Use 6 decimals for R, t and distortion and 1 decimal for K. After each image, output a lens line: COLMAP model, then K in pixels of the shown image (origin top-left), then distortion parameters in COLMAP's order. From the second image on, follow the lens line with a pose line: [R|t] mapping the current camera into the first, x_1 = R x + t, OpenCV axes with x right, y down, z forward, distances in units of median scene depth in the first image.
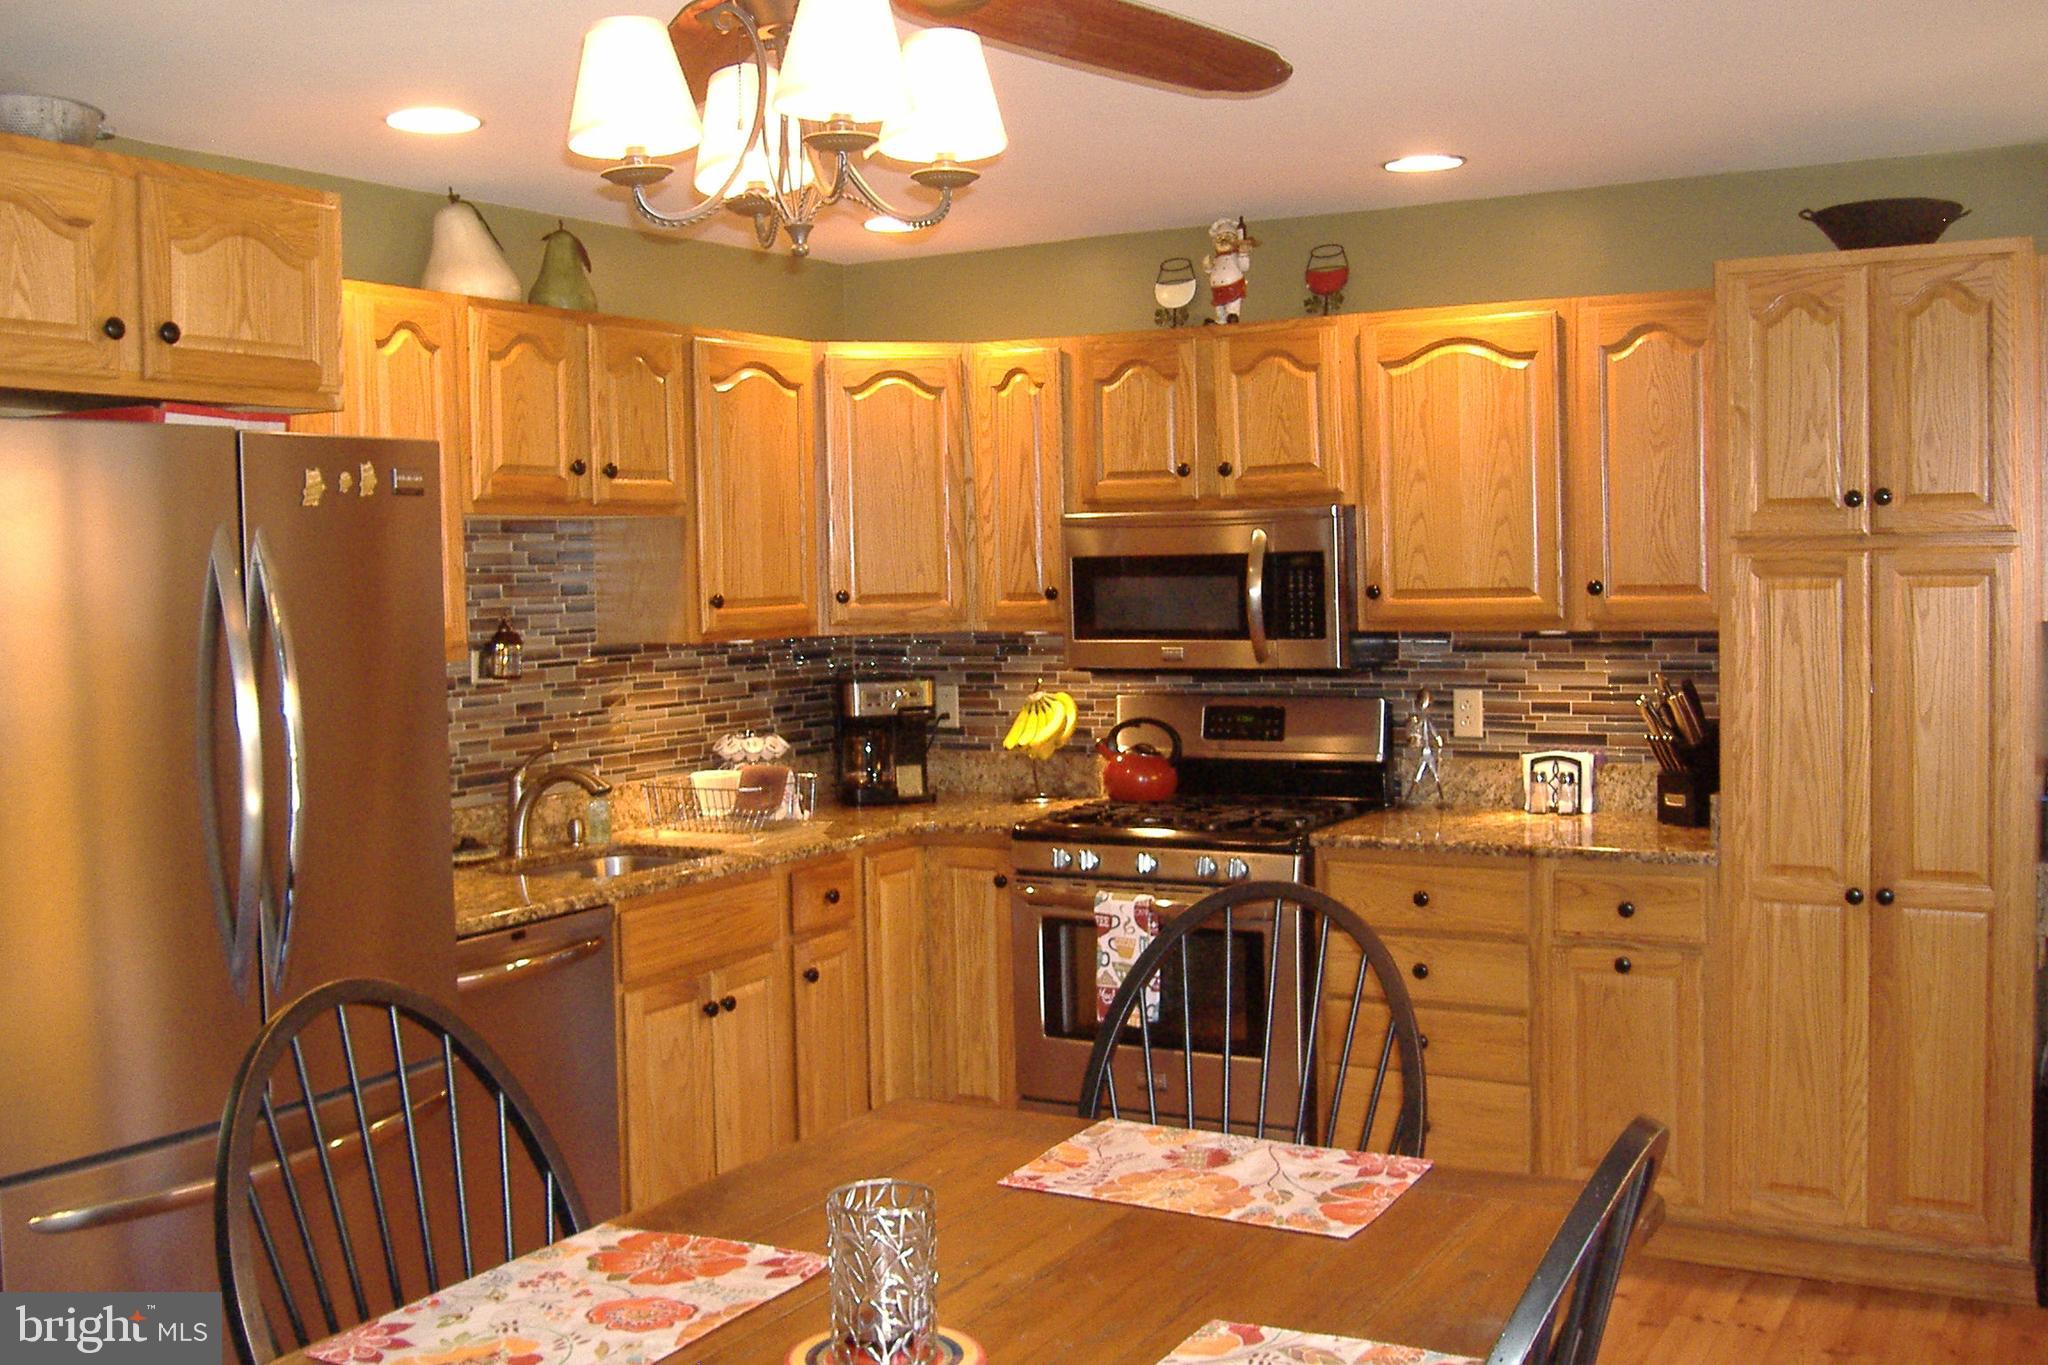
lens RADIAL K [[2112.5, 0, 1018.5], [0, 2112.5, 653.8], [0, 0, 1]] dist [-0.098110, 0.031750]
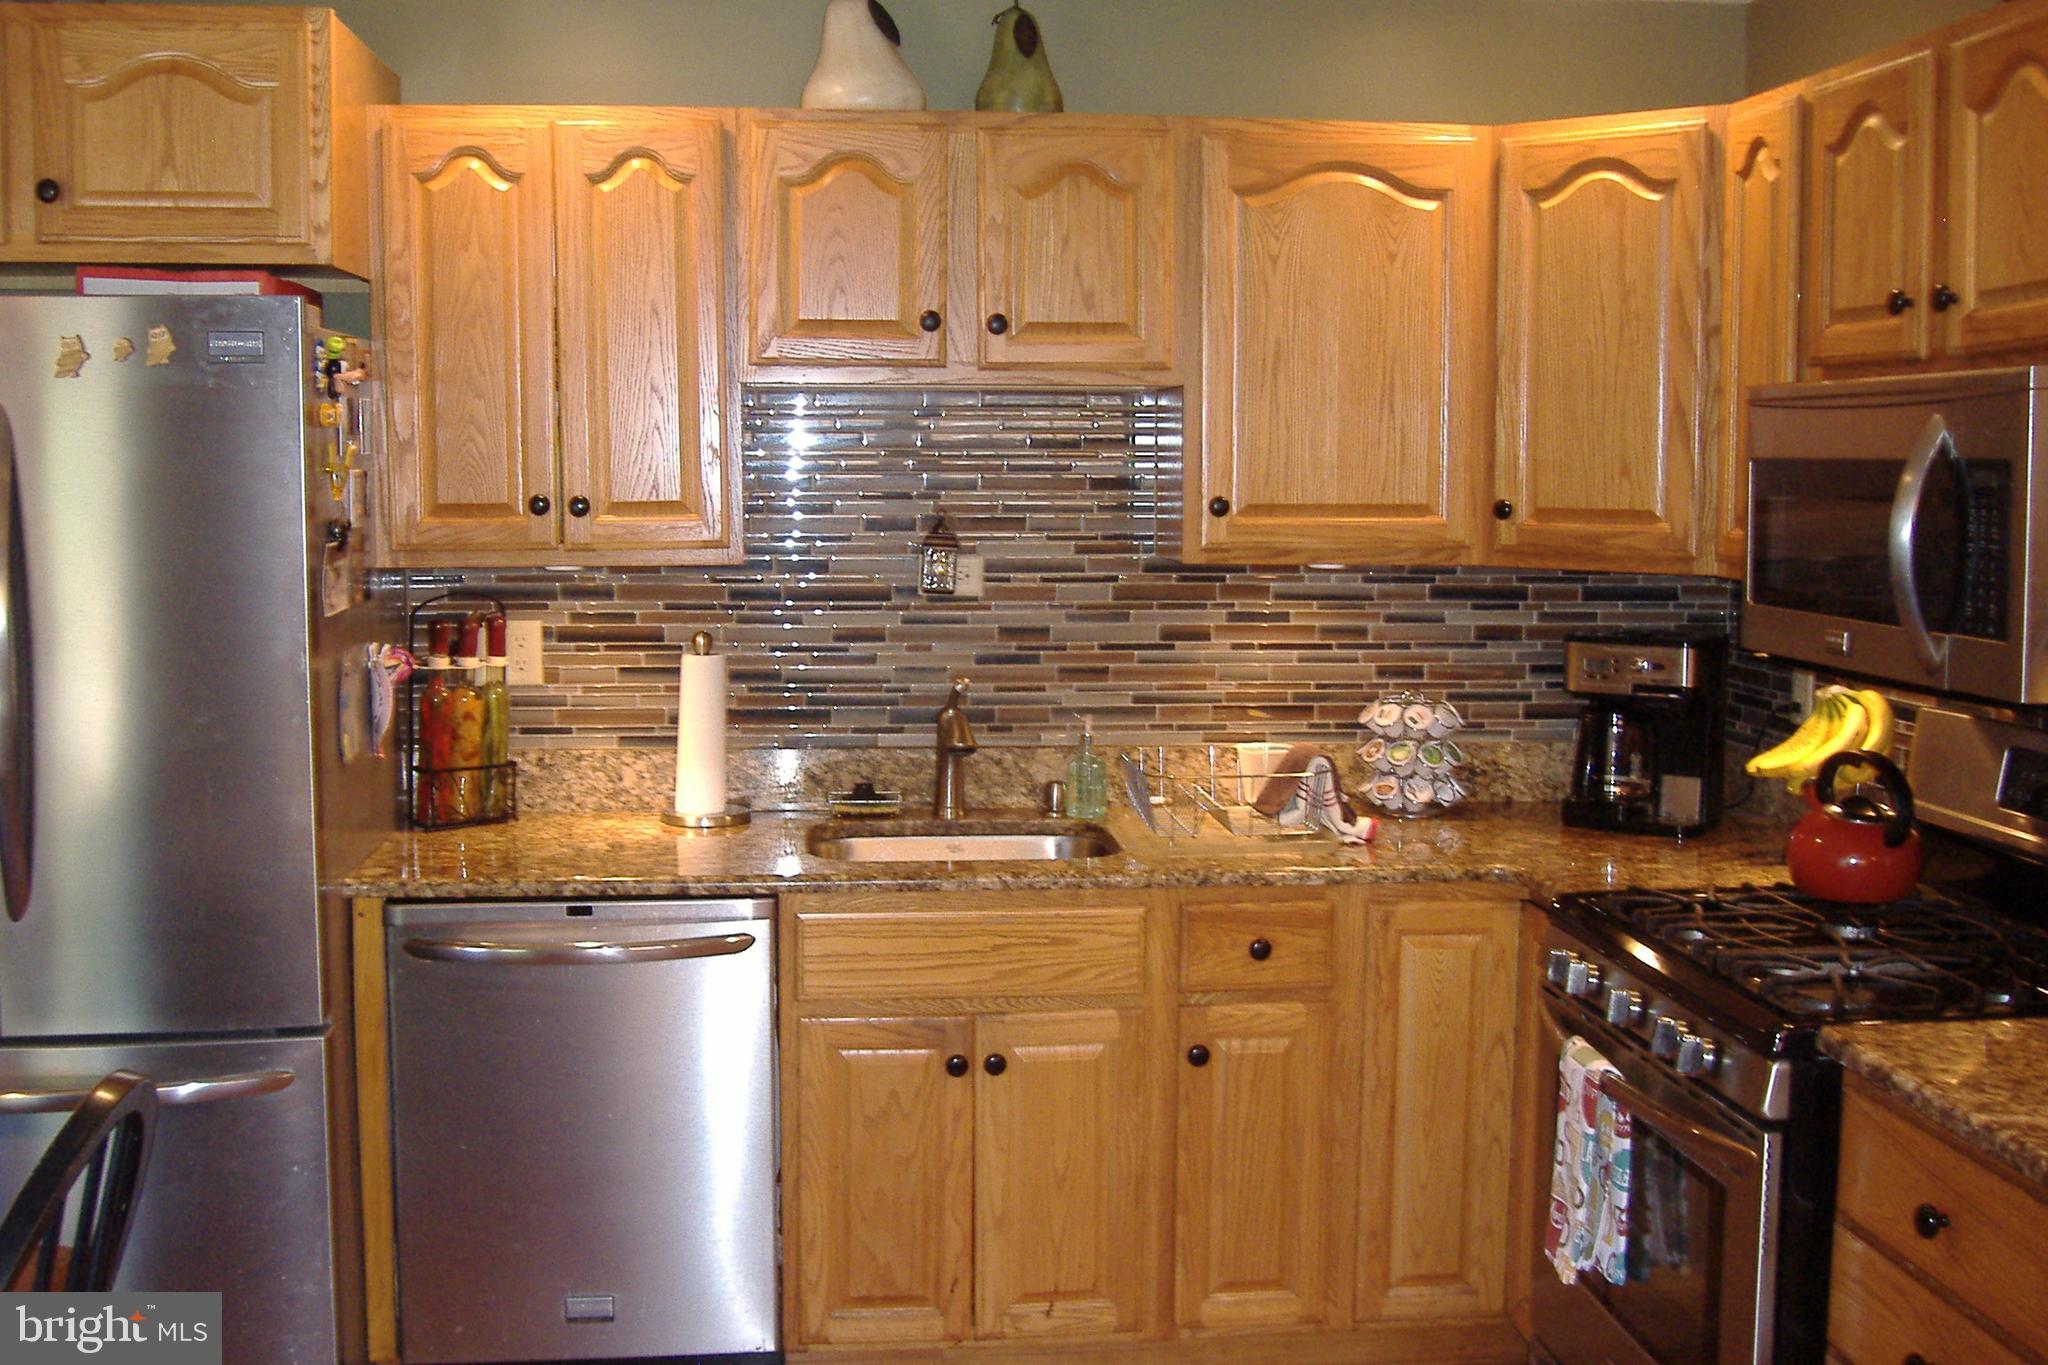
lens RADIAL K [[2112.5, 0, 1018.5], [0, 2112.5, 653.8], [0, 0, 1]] dist [-0.098110, 0.031750]
pose [[0.580100, 0.098960, -0.808511, 0.443115], [-0.051580, 0.995063, 0.084786, -0.036150], [0.812910, -0.007481, 0.582341, 0.594629]]
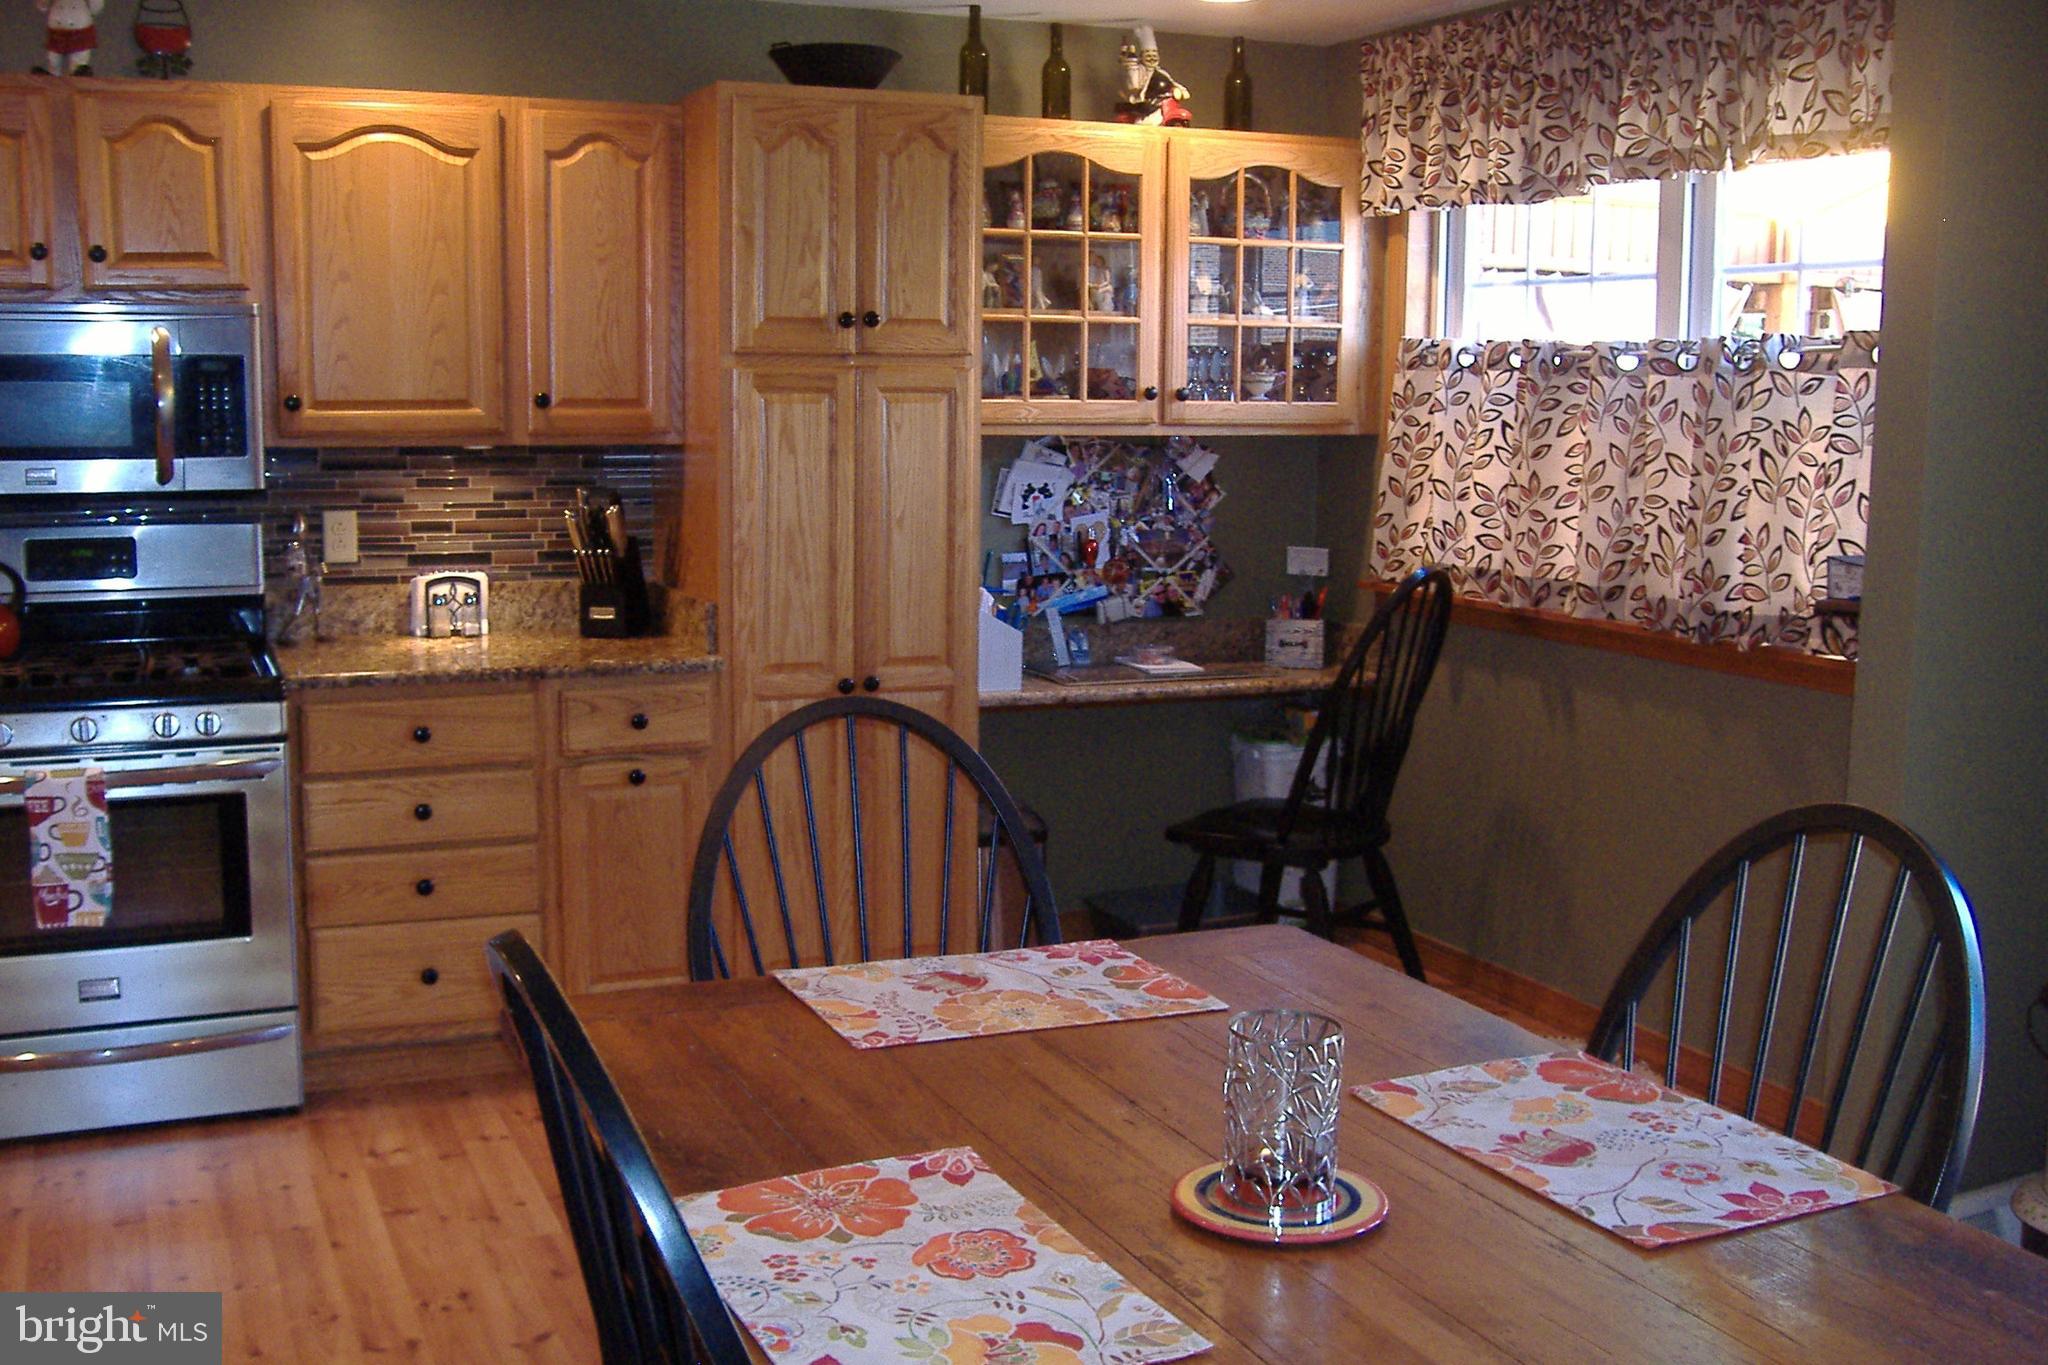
lens RADIAL K [[2112.5, 0, 1018.5], [0, 2112.5, 653.8], [0, 0, 1]] dist [-0.098110, 0.031750]
pose [[0.602544, -0.076260, 0.794434, -0.394554], [0.012028, 0.996179, 0.086503, 0.004272], [-0.797995, -0.042566, 0.601159, 0.242759]]
